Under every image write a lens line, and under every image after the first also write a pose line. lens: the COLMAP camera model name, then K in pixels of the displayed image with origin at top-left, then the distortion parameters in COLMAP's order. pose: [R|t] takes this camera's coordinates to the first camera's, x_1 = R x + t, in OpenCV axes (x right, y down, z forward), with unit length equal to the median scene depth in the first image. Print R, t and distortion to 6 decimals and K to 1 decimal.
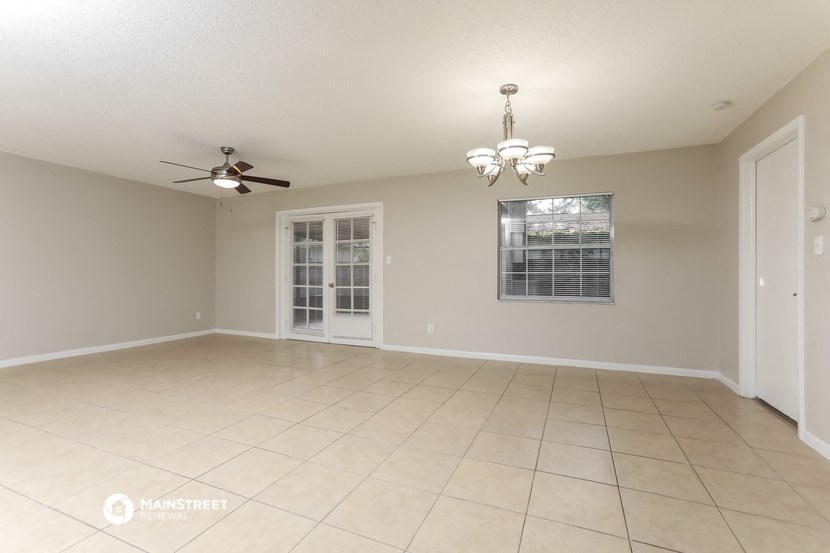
lens RADIAL K [[365.4, 0, 415.0], [0, 365.4, 276.5], [0, 0, 1]] dist [-0.047572, 0.000075]
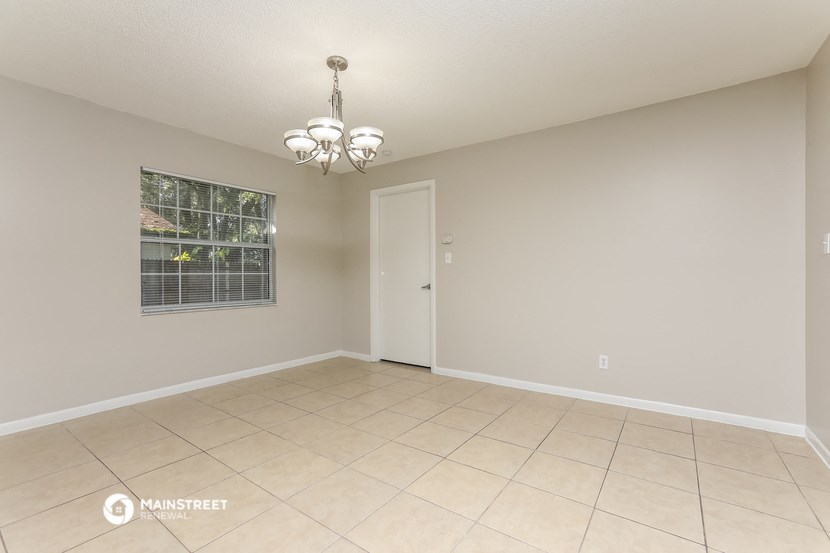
lens RADIAL K [[365.4, 0, 415.0], [0, 365.4, 276.5], [0, 0, 1]] dist [-0.047572, 0.000075]
pose [[0.229542, -0.006537, 0.973277, -0.541446], [0.010624, 0.999935, 0.004210, -0.006092], [-0.973241, 0.009374, 0.229597, 0.615395]]
